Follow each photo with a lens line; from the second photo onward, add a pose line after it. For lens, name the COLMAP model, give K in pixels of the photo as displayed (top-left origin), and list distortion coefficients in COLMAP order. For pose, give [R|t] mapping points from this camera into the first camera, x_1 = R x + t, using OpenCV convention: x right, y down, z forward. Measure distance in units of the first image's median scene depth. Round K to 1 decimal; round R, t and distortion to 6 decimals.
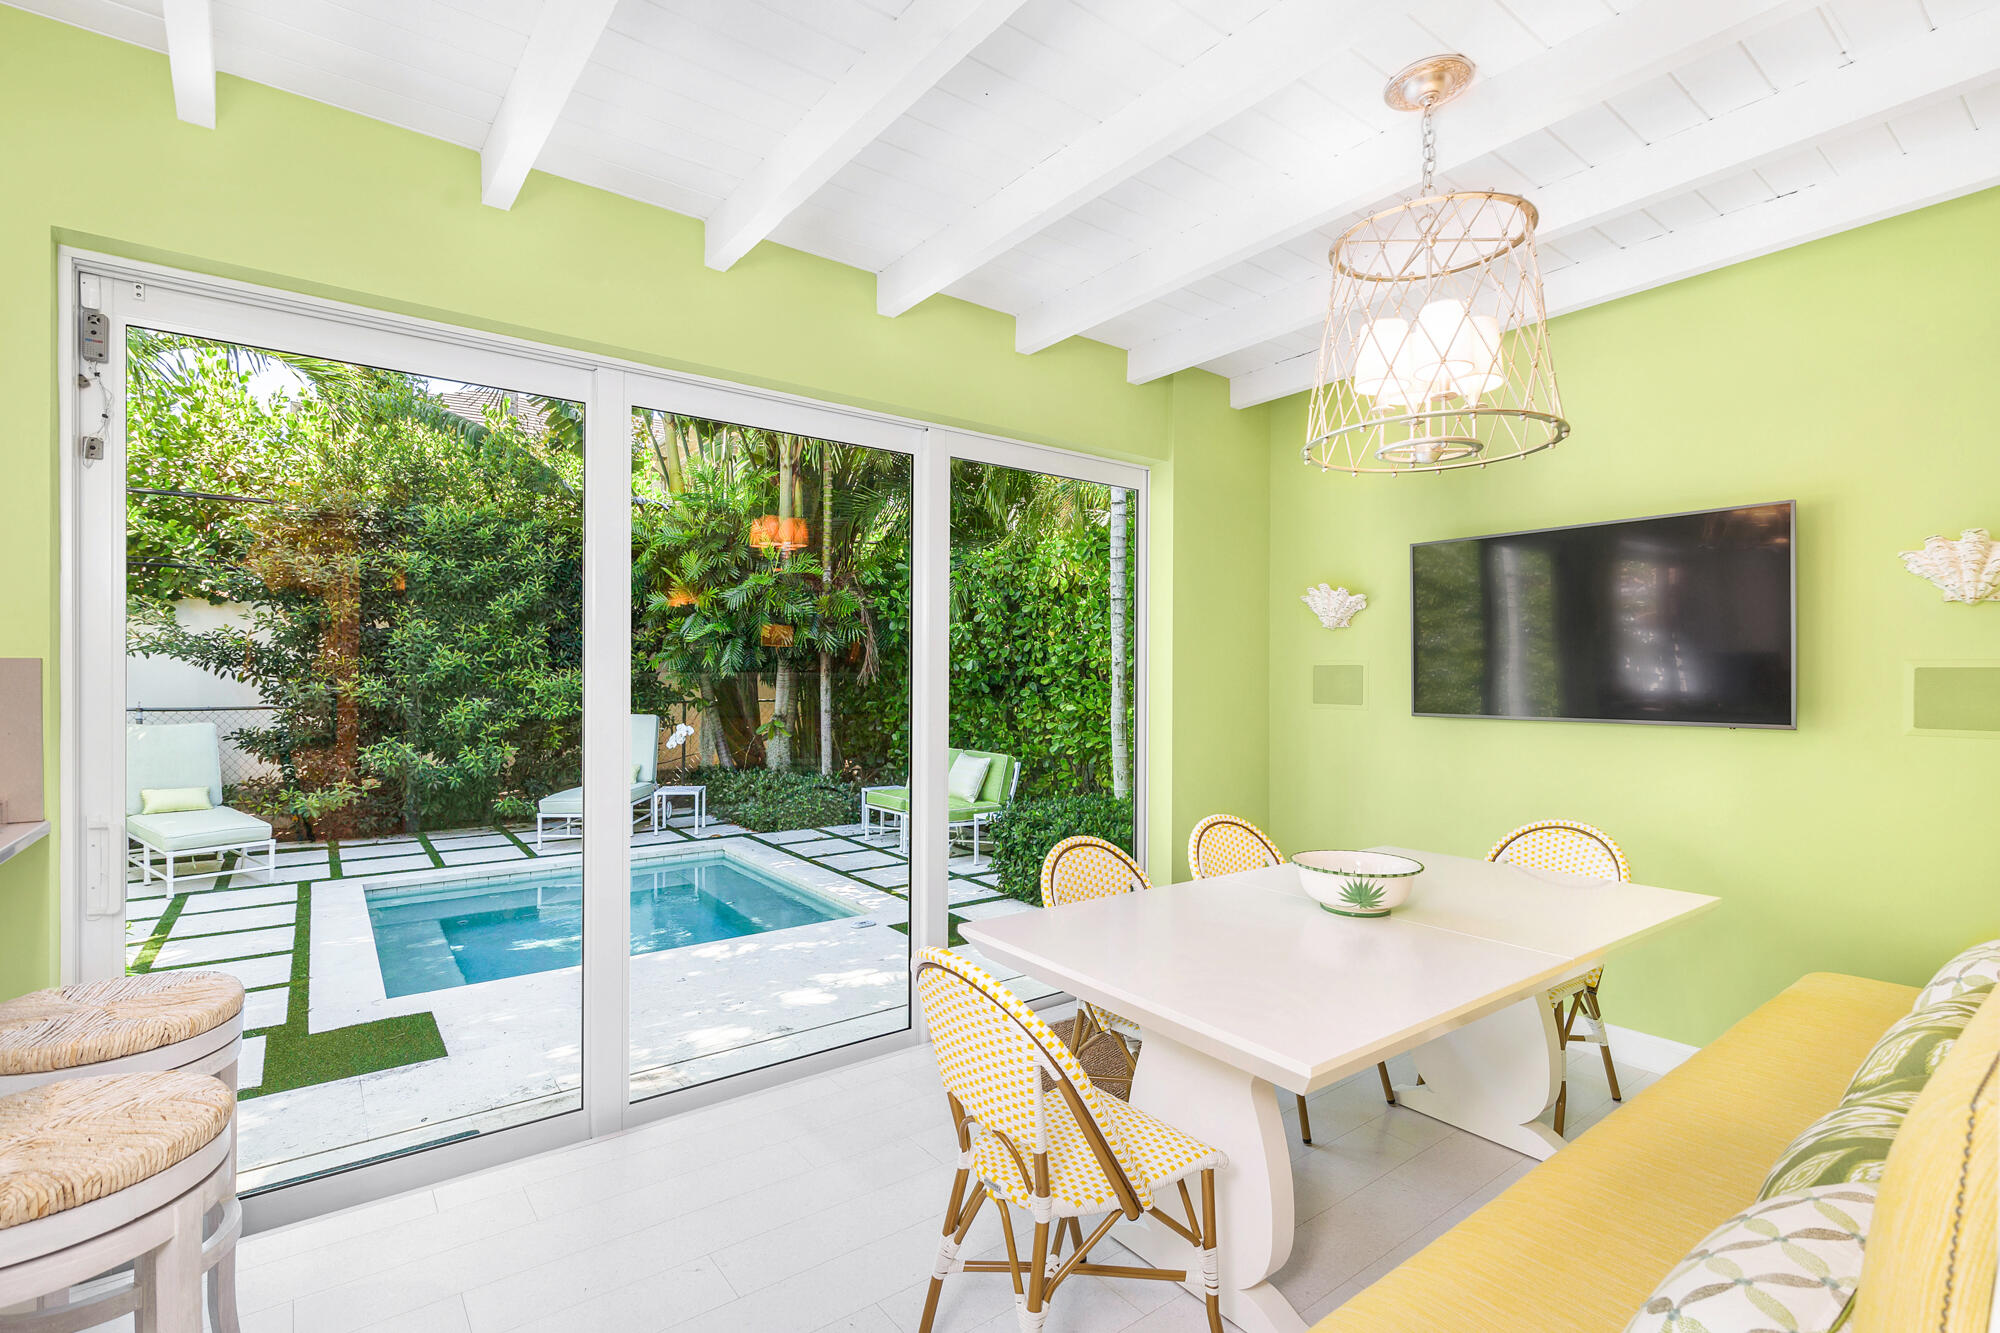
lens RADIAL K [[925.9, 0, 1000.0], [0, 925.9, 666.5], [0, 0, 1]] dist [-0.000725, -0.000467]
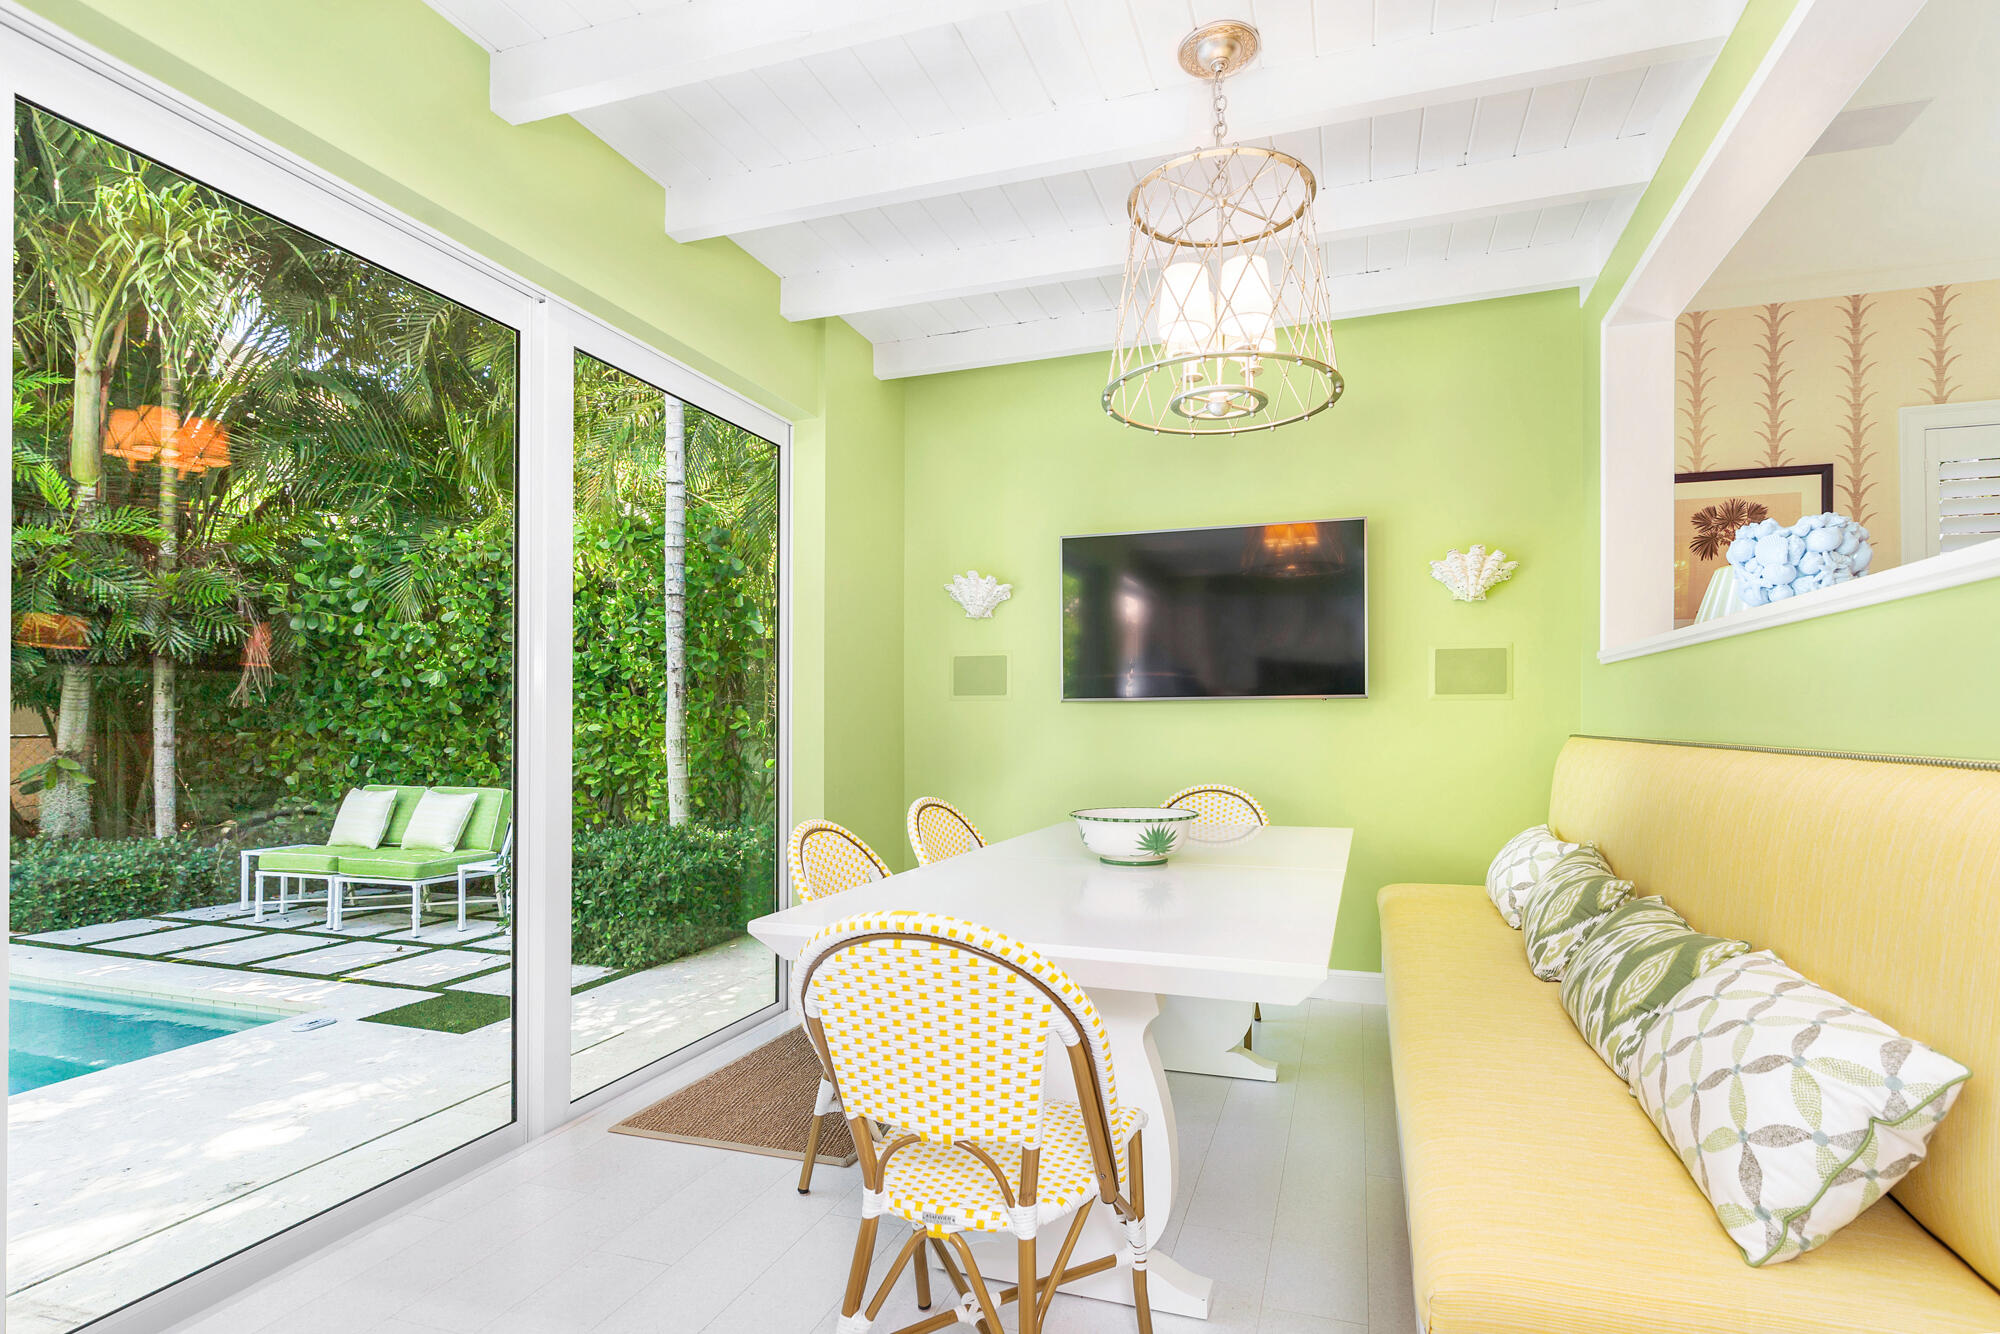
lens RADIAL K [[942.4, 0, 1004.5], [0, 942.4, 726.9], [0, 0, 1]] dist [0.002000, -0.000162]
pose [[0.811039, 0.005411, 0.584967, -0.127135], [-0.003544, 0.999984, -0.004336, 0.049208], [-0.584981, 0.001443, 0.811045, 0.104819]]
